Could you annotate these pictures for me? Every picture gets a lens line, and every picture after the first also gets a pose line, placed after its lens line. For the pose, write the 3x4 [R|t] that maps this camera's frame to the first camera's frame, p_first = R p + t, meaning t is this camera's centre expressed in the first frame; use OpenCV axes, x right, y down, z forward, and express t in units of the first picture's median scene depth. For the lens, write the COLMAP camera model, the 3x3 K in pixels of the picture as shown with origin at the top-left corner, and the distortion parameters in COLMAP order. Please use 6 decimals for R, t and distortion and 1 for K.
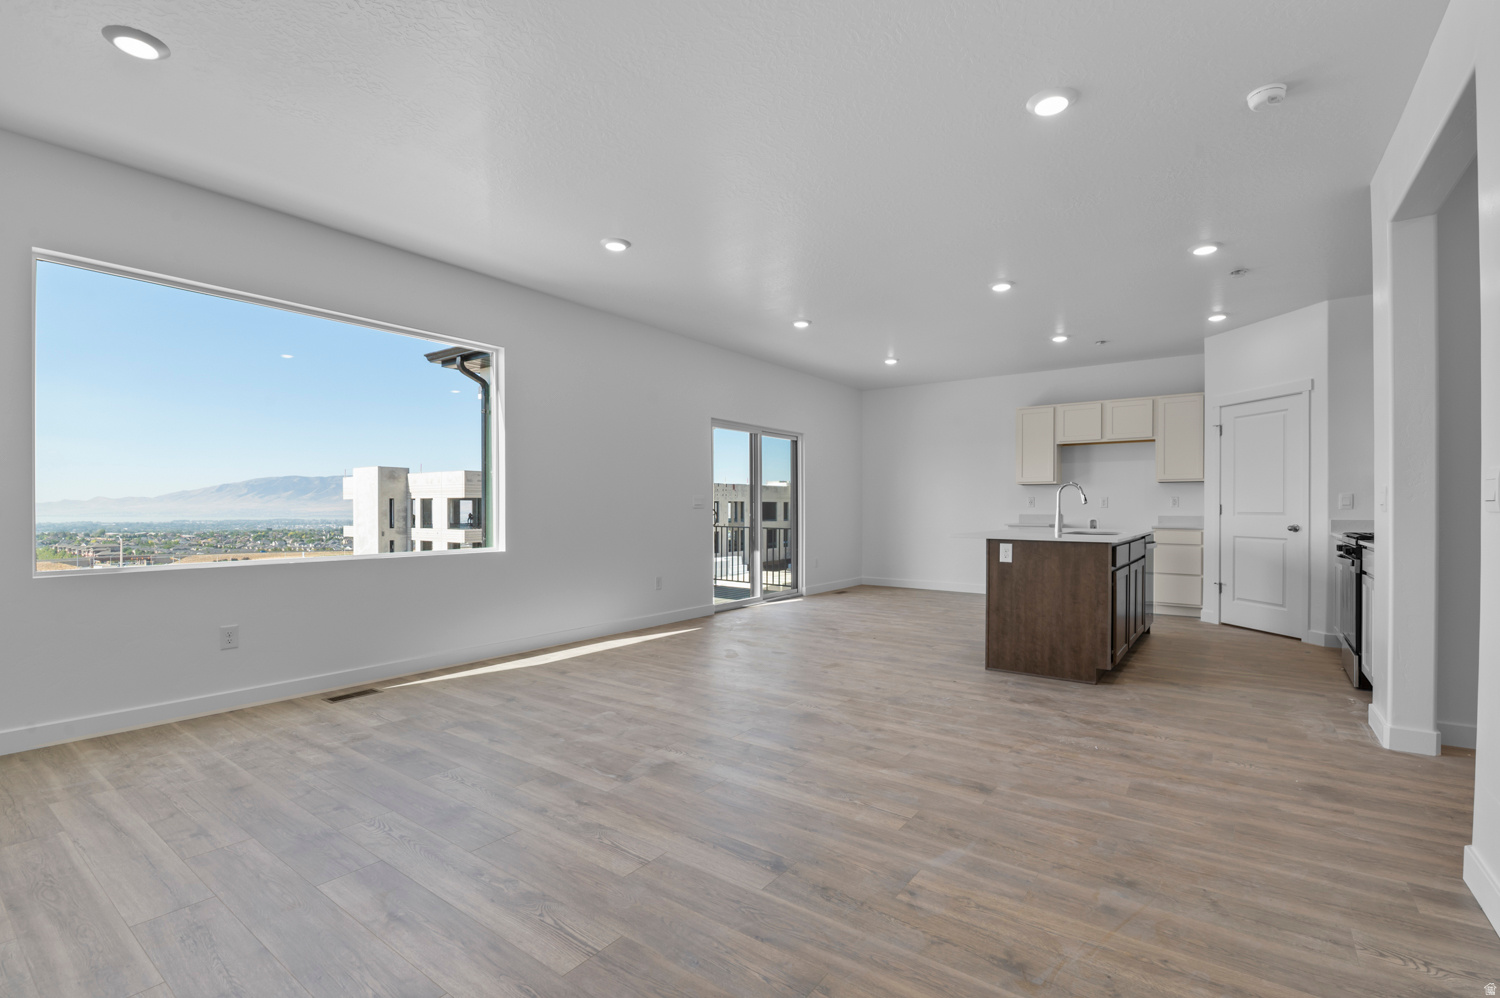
lens RADIAL K [[675.5, 0, 750.5], [0, 675.5, 514.4], [0, 0, 1]] dist [-0.012942, -0.001430]
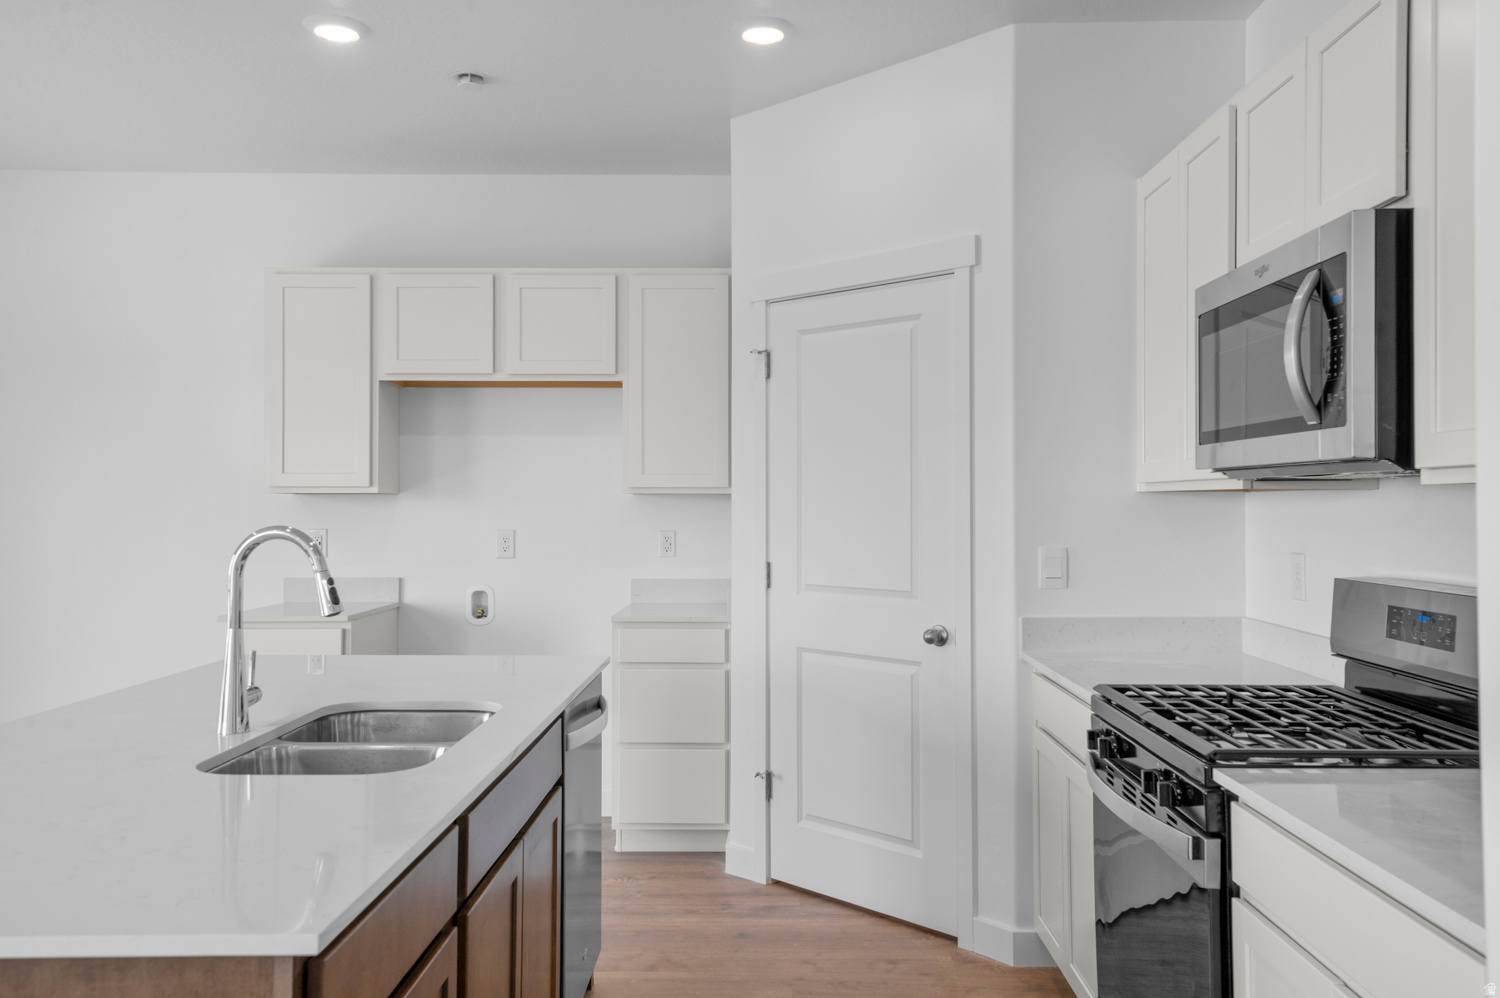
lens RADIAL K [[1224.8, 0, 761.4], [0, 1224.8, 493.1], [0, 0, 1]] dist [0.047242, -0.003630]
pose [[0.810695, 0.003406, 0.585459, 0.425417], [0.005731, 0.999889, -0.013752, -0.063145], [-0.585441, 0.014504, 0.810585, 0.641356]]
